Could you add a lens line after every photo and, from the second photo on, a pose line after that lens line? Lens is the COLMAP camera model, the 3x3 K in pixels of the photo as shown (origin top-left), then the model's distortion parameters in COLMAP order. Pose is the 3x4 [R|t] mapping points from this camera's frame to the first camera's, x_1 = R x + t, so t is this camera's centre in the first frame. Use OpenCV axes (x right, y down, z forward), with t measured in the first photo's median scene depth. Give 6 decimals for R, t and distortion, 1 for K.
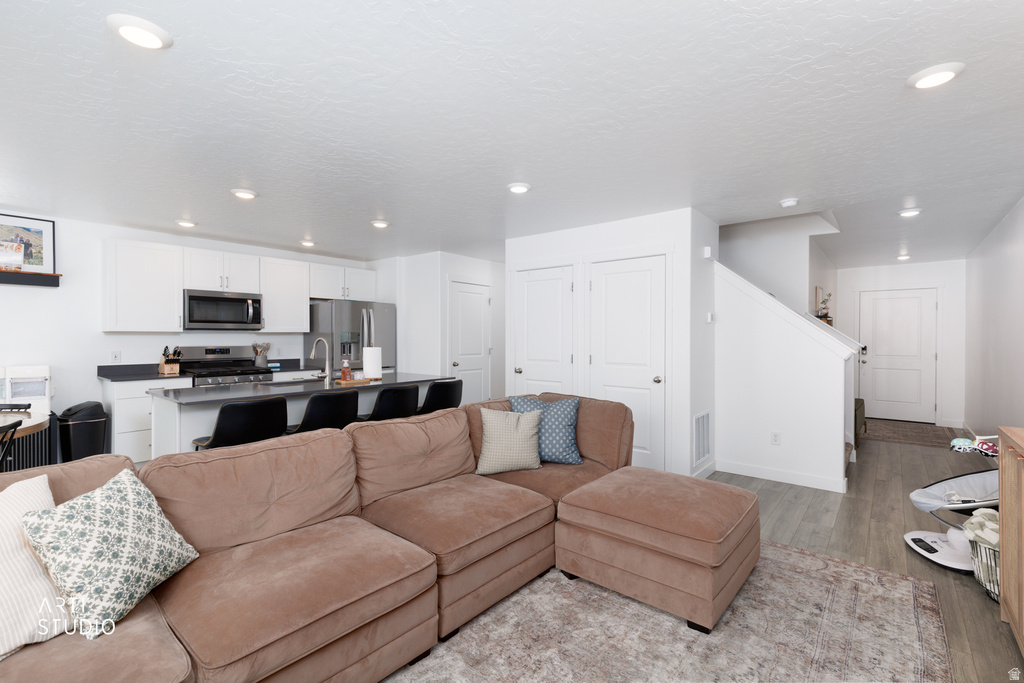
lens RADIAL K [[458.6, 0, 516.9], [0, 458.6, 340.2], [0, 0, 1]] dist [-0.001367, 0.001856]
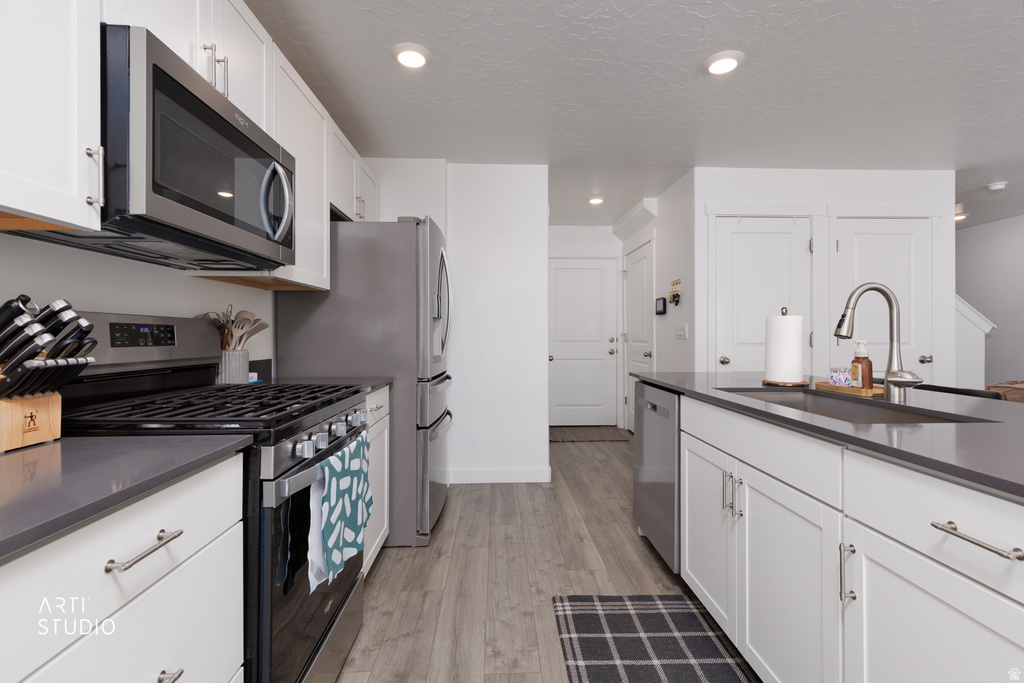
lens RADIAL K [[458.6, 0, 510.7], [0, 458.6, 338.1], [0, 0, 1]] dist [-0.001367, 0.001856]
pose [[0.748487, -0.008062, 0.663100, -0.695736], [0.009339, 0.999955, 0.001616, 0.028818], [-0.663083, 0.004983, 0.748529, 0.695376]]
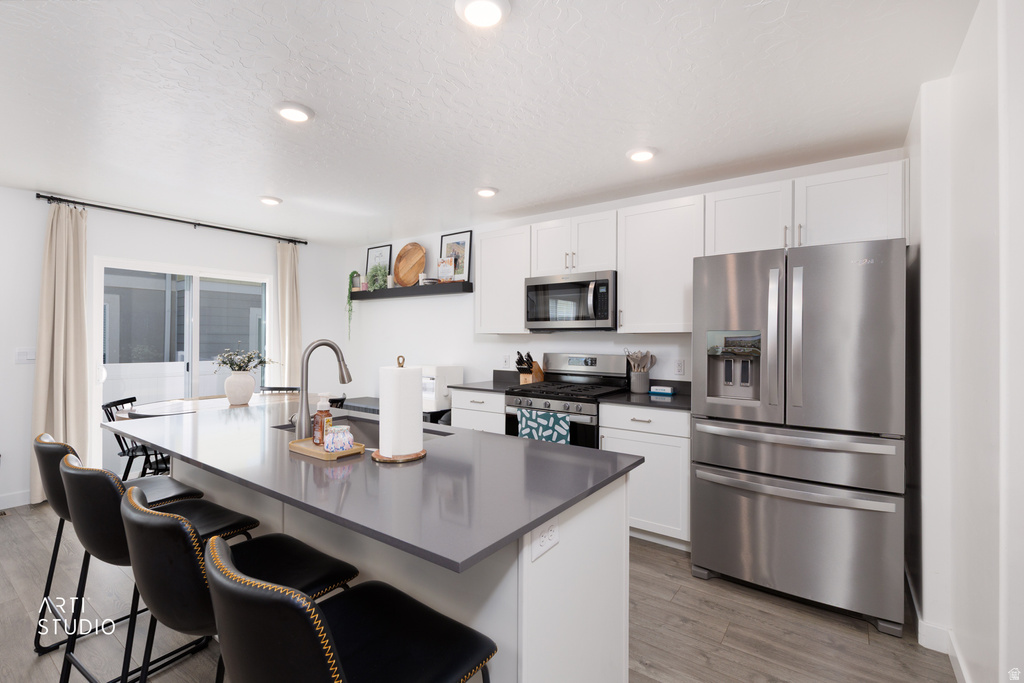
lens RADIAL K [[458.6, 0, 515.0], [0, 458.6, 344.0], [0, 0, 1]] dist [-0.001367, 0.001856]
pose [[0.057952, 0.007972, -0.998288, 0.042726], [-0.015271, 0.999858, 0.007098, -0.005839], [0.998203, 0.014833, 0.058065, 0.888912]]
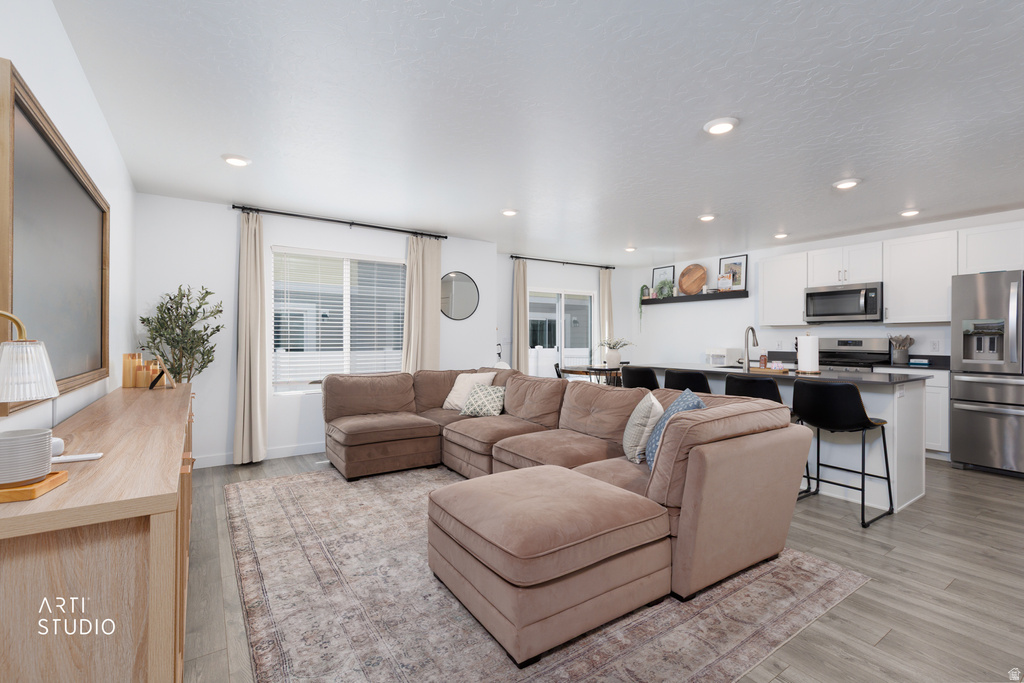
lens RADIAL K [[458.6, 0, 515.4], [0, 458.6, 336.1], [0, 0, 1]] dist [-0.001367, 0.001856]
pose [[-0.284619, -0.006903, -0.958616, 0.567442], [-0.010408, 0.999937, -0.004111, 0.021336], [0.958584, 0.008807, -0.284673, 0.595998]]
